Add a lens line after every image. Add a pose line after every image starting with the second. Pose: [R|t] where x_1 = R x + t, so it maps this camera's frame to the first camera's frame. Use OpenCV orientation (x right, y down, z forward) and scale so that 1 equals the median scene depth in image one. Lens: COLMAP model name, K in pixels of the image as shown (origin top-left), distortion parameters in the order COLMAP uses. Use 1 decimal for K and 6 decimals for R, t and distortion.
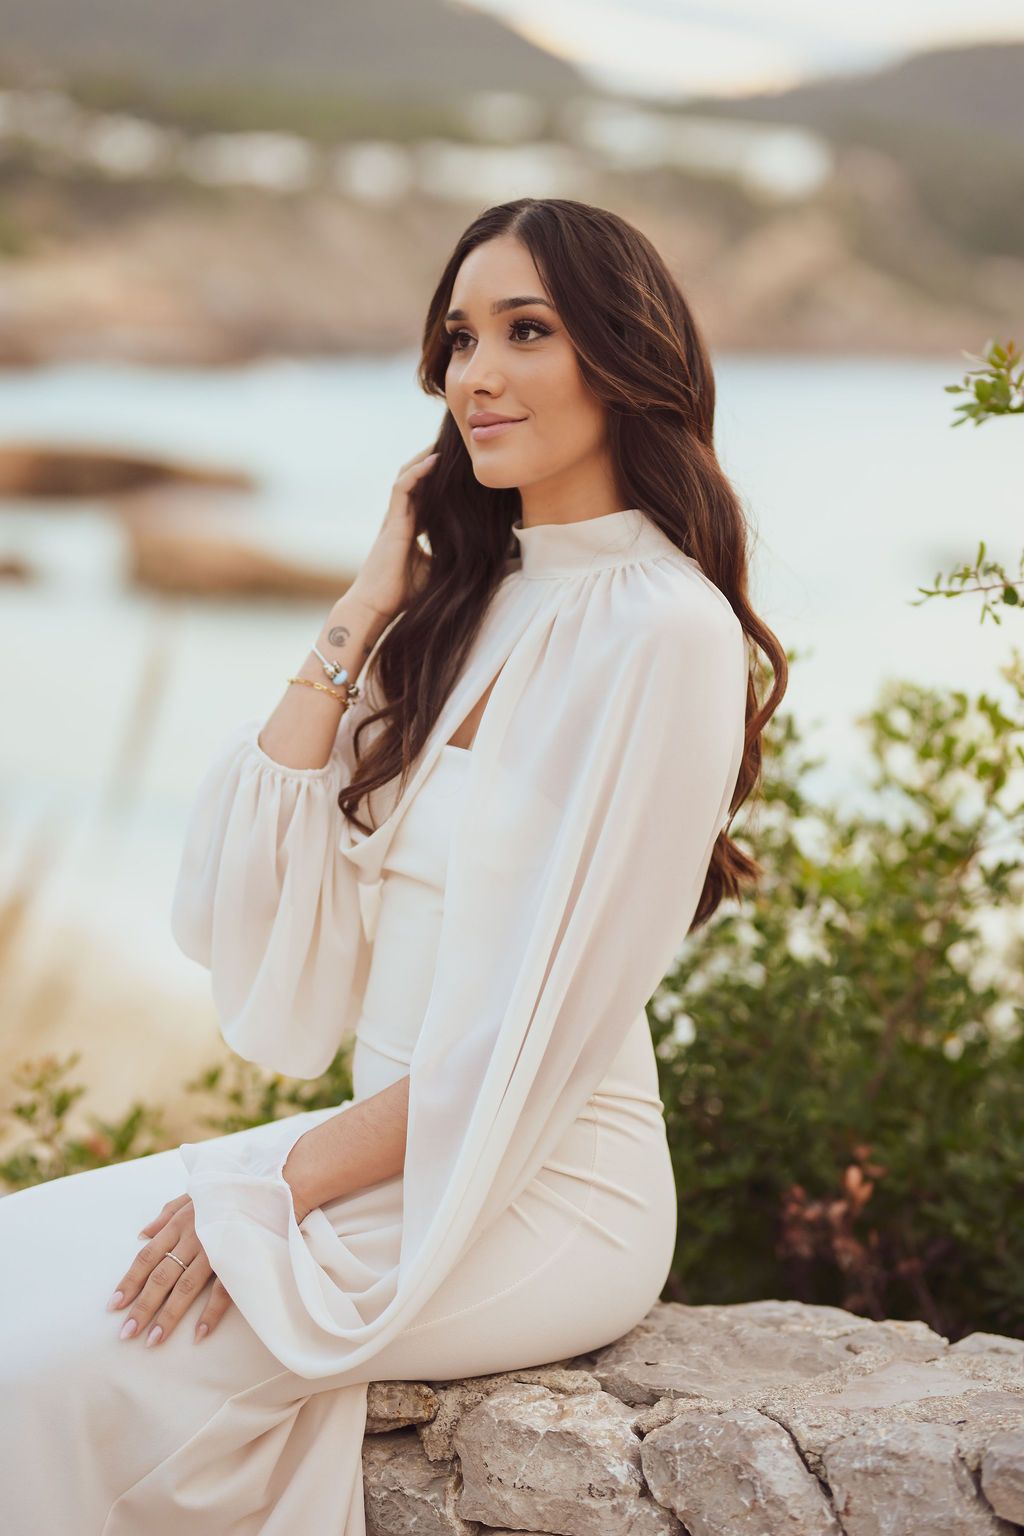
lens RADIAL K [[3618.0, 0, 526.7], [0, 3618.0, 771.9], [0, 0, 1]] dist [-0.001091, 0.000000]
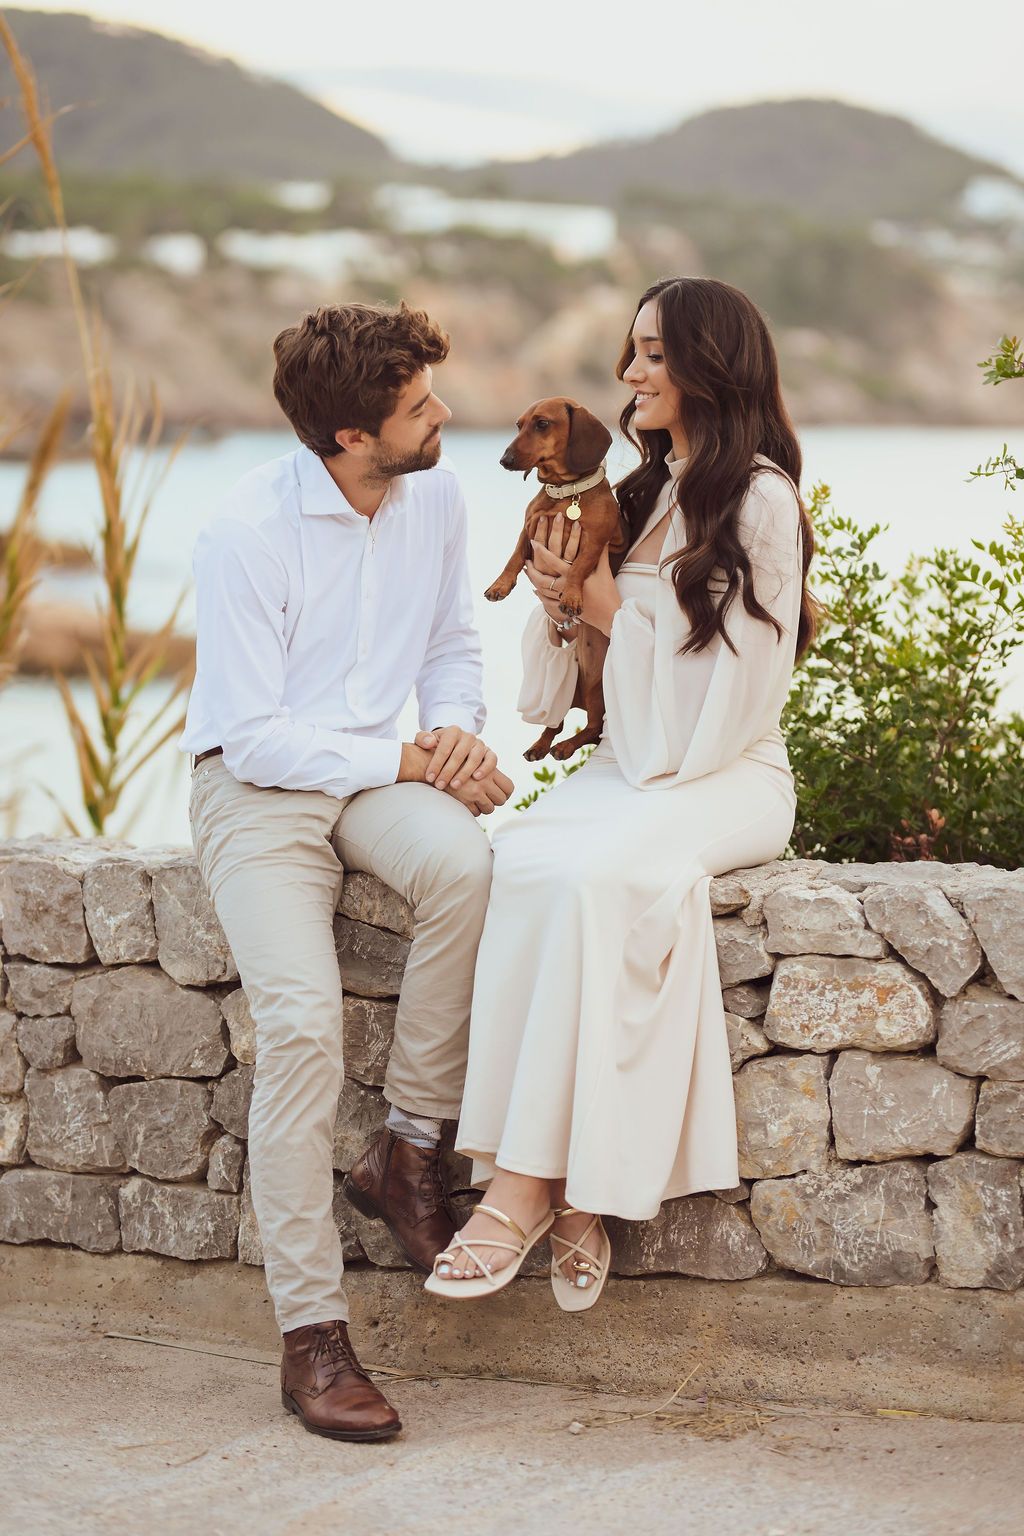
lens RADIAL K [[3618.0, 0, 513.5], [0, 3618.0, 779.7], [0, 0, 1]] dist [-0.001091, 0.000000]
pose [[0.998081, -0.037041, 0.049616, -0.235648], [0.037923, 0.999137, -0.016968, 0.136748], [-0.048944, 0.018817, 0.998624, -0.880595]]
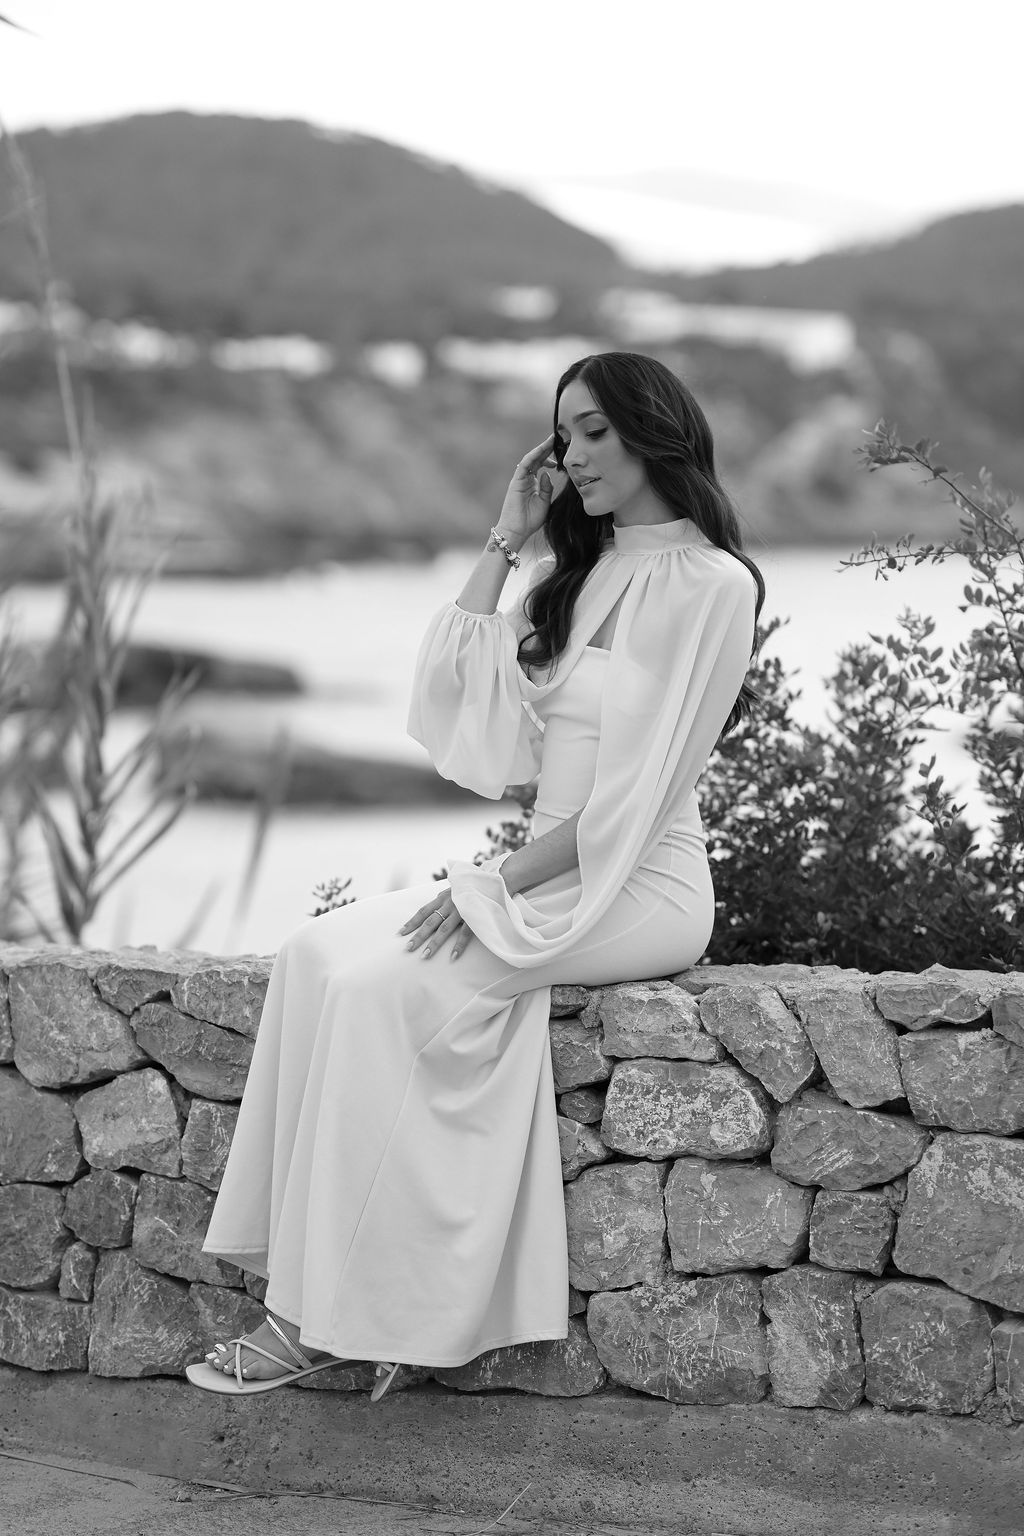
lens RADIAL K [[3798.7, 0, 500.0], [0, 3798.7, 761.4], [0, 0, 1]] dist [-0.010186, 0.000000]
pose [[0.999371, -0.031004, -0.017222, -0.031930], [0.029933, 0.997792, -0.059296, 0.163361], [0.019023, 0.058743, 0.998092, -0.918642]]
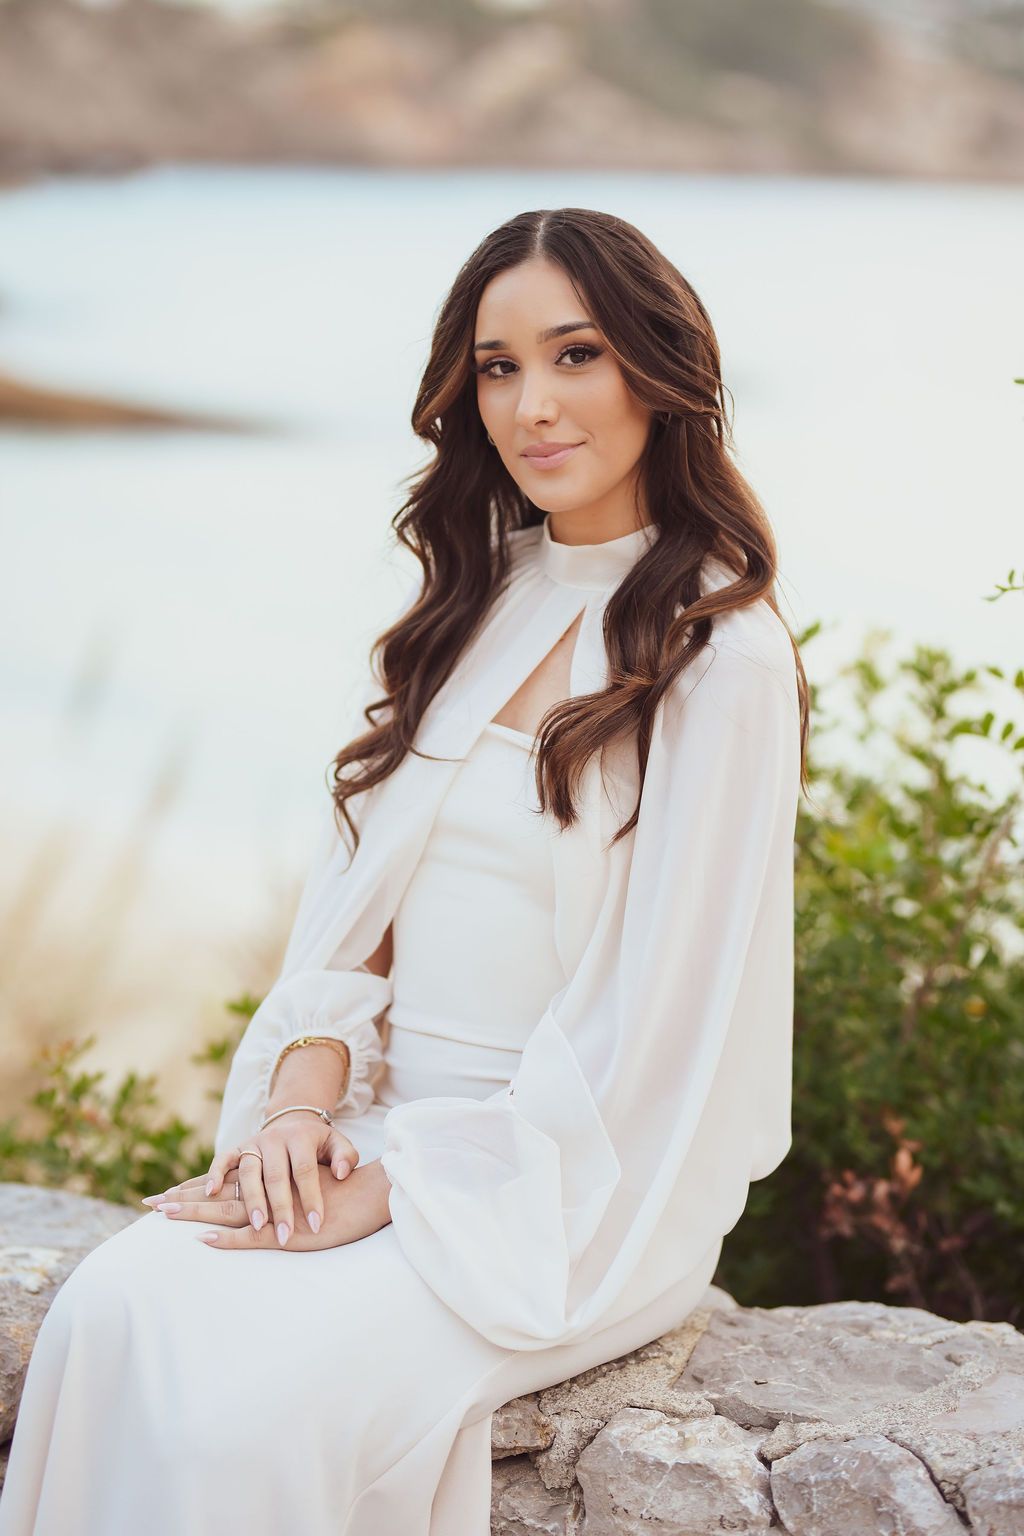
lens RADIAL K [[3618.0, 0, 508.7], [0, 3618.0, 760.8], [0, 0, 1]] dist [-0.001091, 0.000000]
pose [[0.997537, -0.012409, 0.069039, -0.100420], [0.009056, 0.998773, 0.048678, -0.056075], [-0.069558, -0.047933, 0.996426, 0.019734]]
